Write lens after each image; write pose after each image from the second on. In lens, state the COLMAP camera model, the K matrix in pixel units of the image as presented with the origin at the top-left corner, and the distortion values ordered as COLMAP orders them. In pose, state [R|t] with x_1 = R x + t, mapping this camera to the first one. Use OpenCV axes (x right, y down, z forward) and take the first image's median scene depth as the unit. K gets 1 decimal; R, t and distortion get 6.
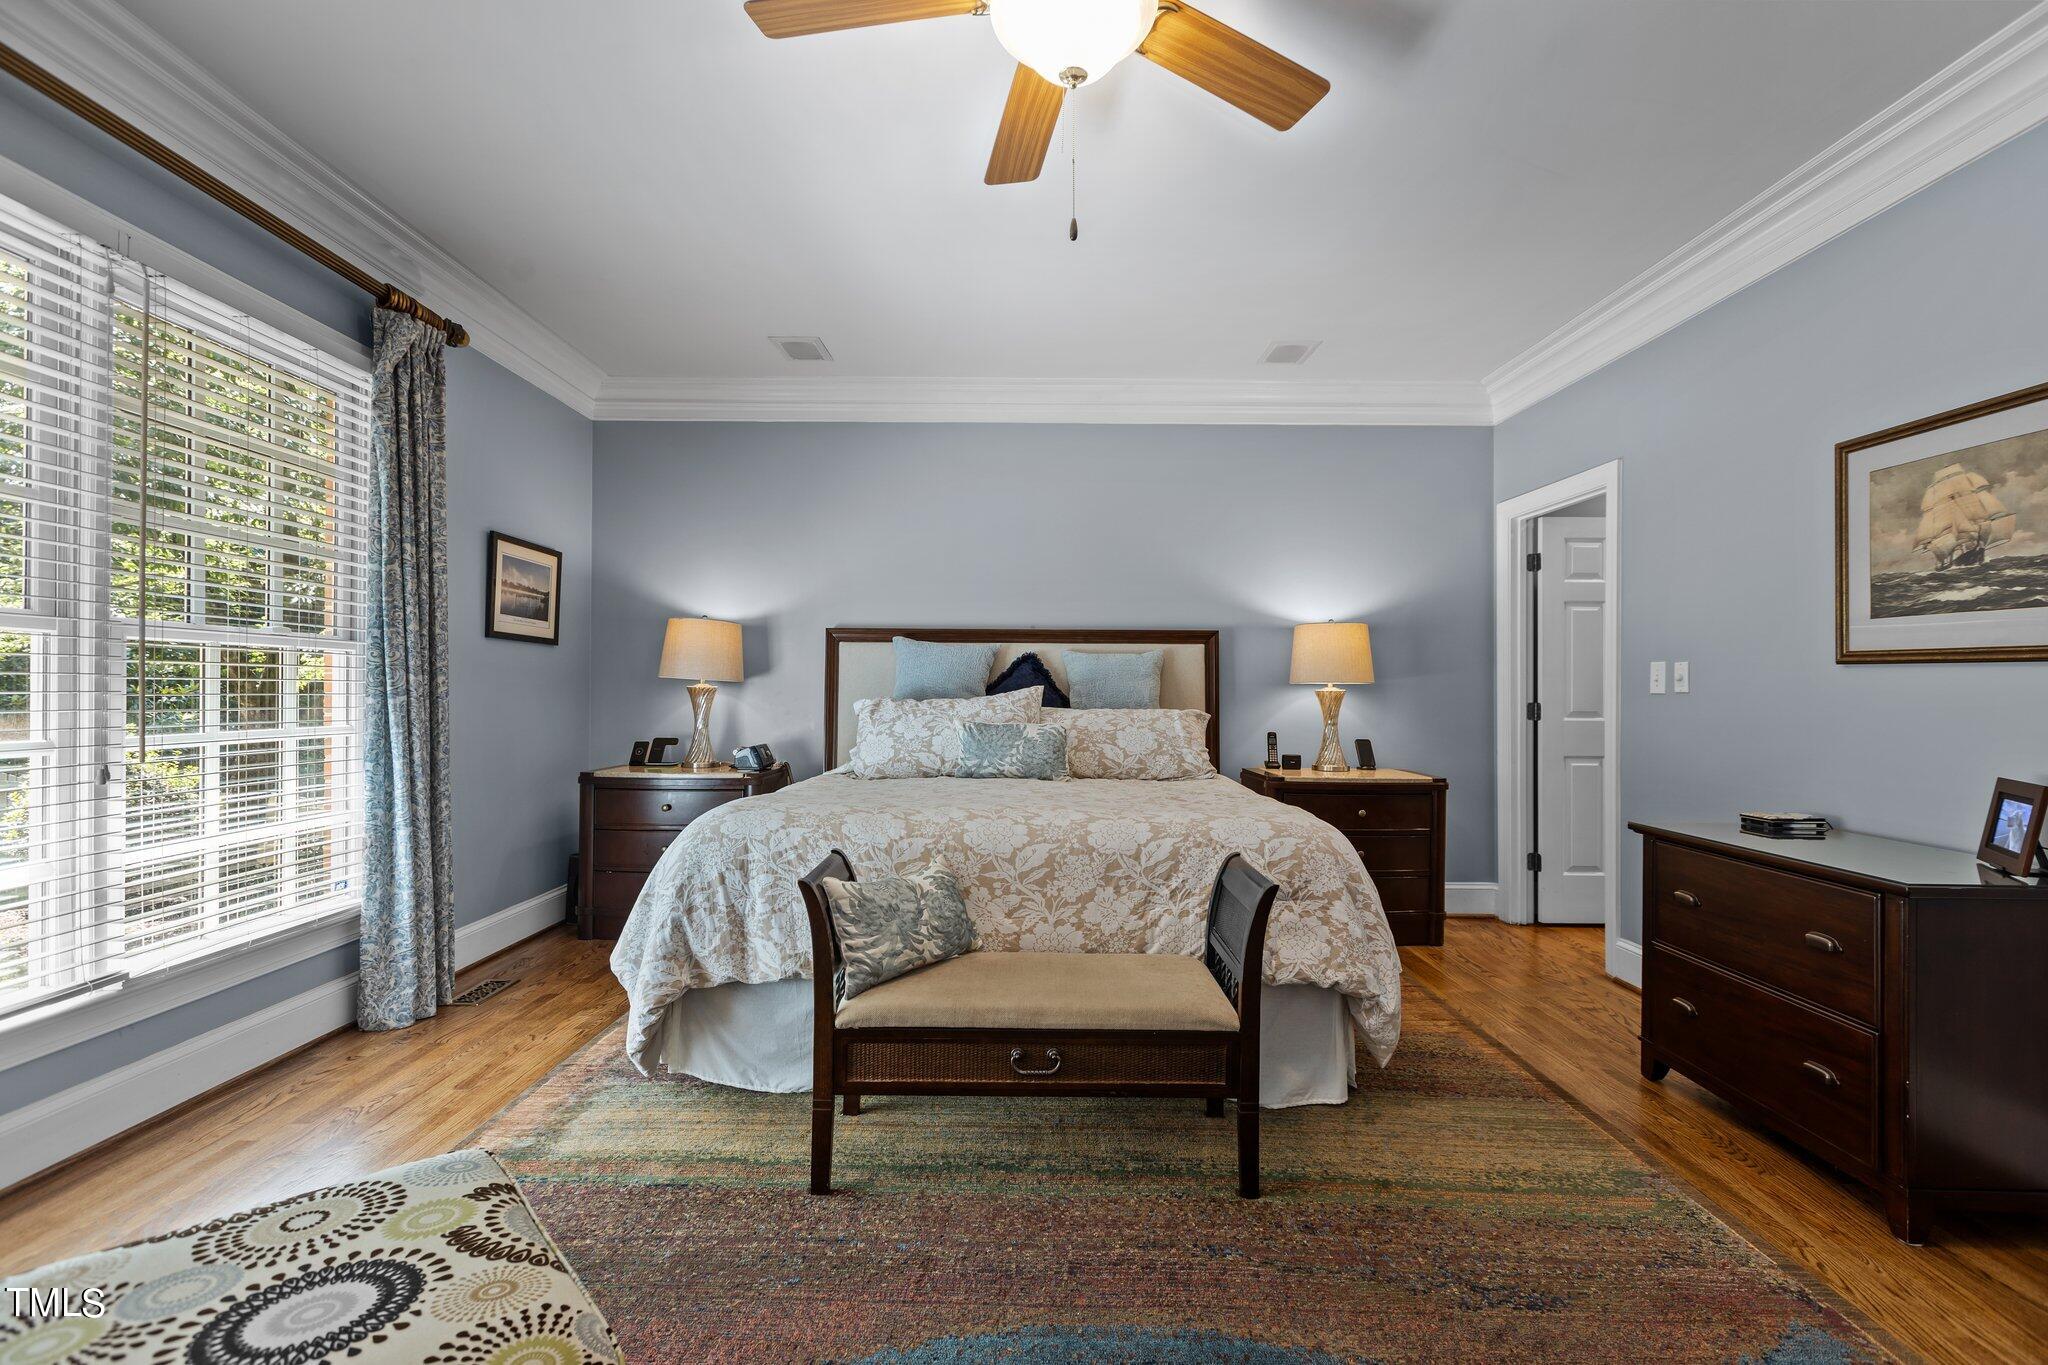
lens RADIAL K [[905.1, 0, 1019.5], [0, 905.1, 689.2], [0, 0, 1]] dist [-0.002109, 0.001945]
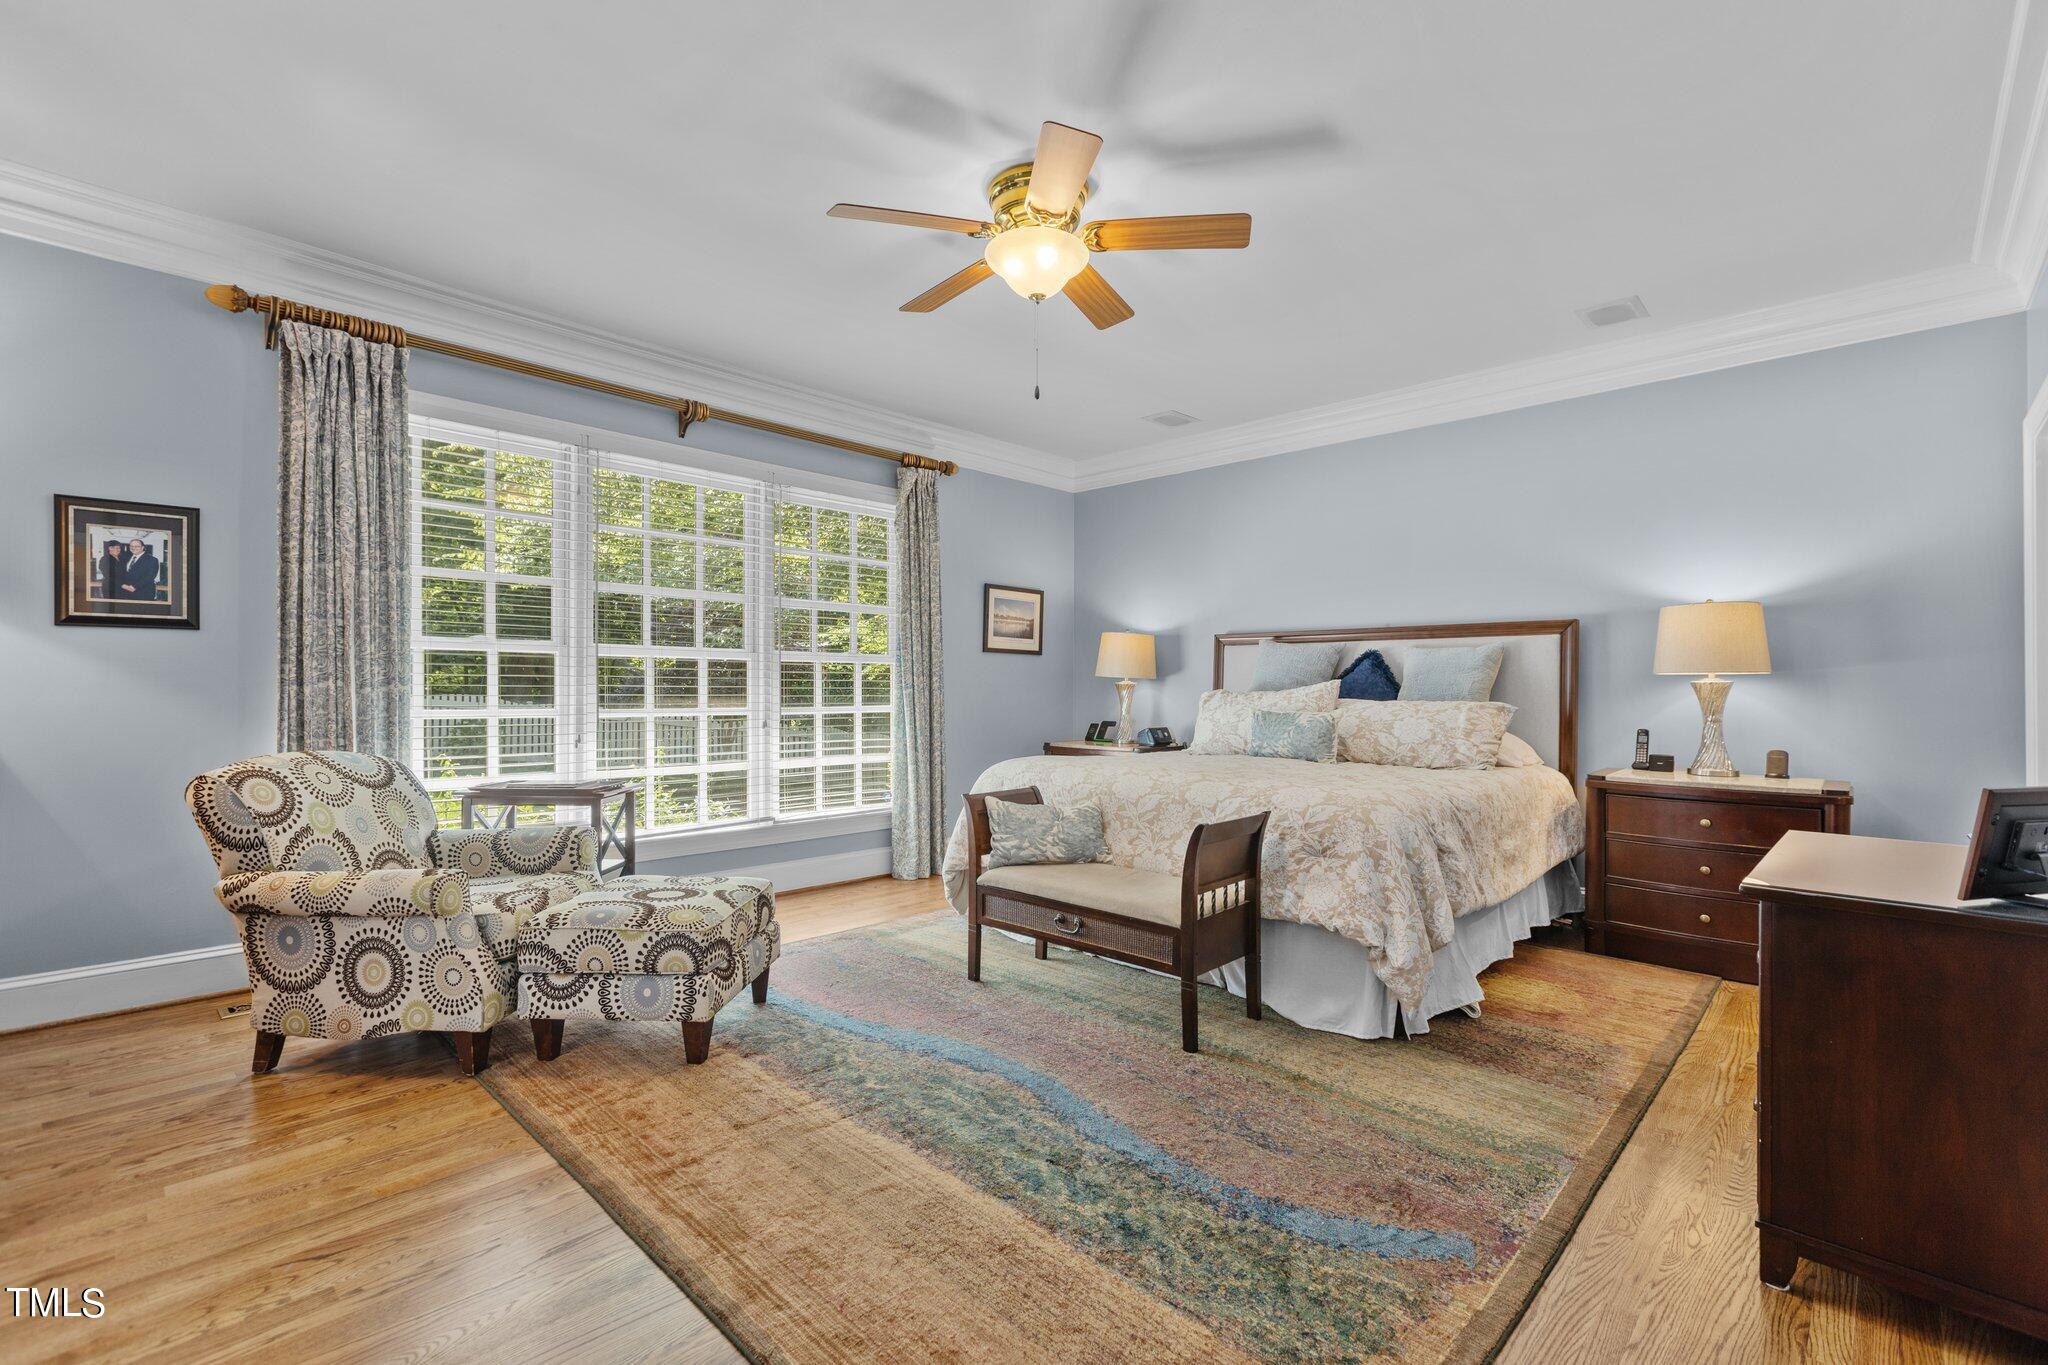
lens RADIAL K [[905.1, 0, 1020.6], [0, 905.1, 687.7], [0, 0, 1]] dist [-0.002109, 0.001945]
pose [[0.723923, -0.003669, -0.689871, 0.655578], [0.002992, 0.999993, -0.002178, 0.009643], [0.689875, -0.000487, 0.723929, -0.104606]]
